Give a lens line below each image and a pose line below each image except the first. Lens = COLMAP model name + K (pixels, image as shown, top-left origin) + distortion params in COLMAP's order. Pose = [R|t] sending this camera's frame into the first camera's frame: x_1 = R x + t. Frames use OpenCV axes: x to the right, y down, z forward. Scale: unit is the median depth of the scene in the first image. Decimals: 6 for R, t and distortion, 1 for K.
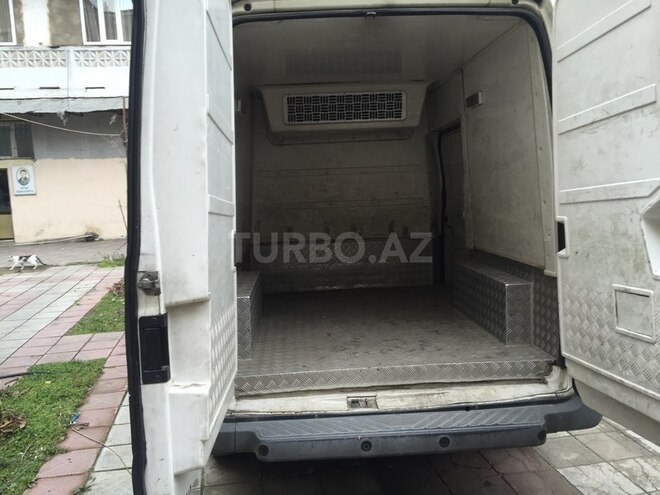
lens RADIAL K [[537.6, 0, 312.2], [0, 537.6, 235.1], [0, 0, 1]] dist [0.055498, -0.008644]
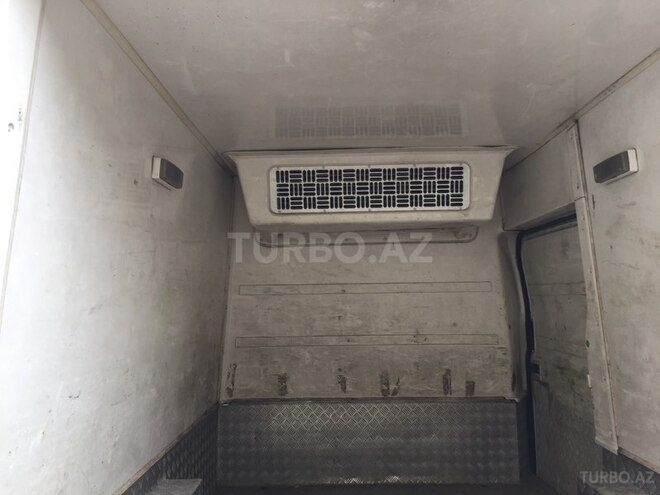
lens RADIAL K [[537.6, 0, 312.2], [0, 537.6, 235.1], [0, 0, 1]] dist [0.055498, -0.008644]
pose [[0.996917, 0.017251, -0.076550, 0.043056], [-0.031635, 0.981102, -0.190889, -0.063151], [0.071810, 0.192722, 0.978622, 0.397040]]
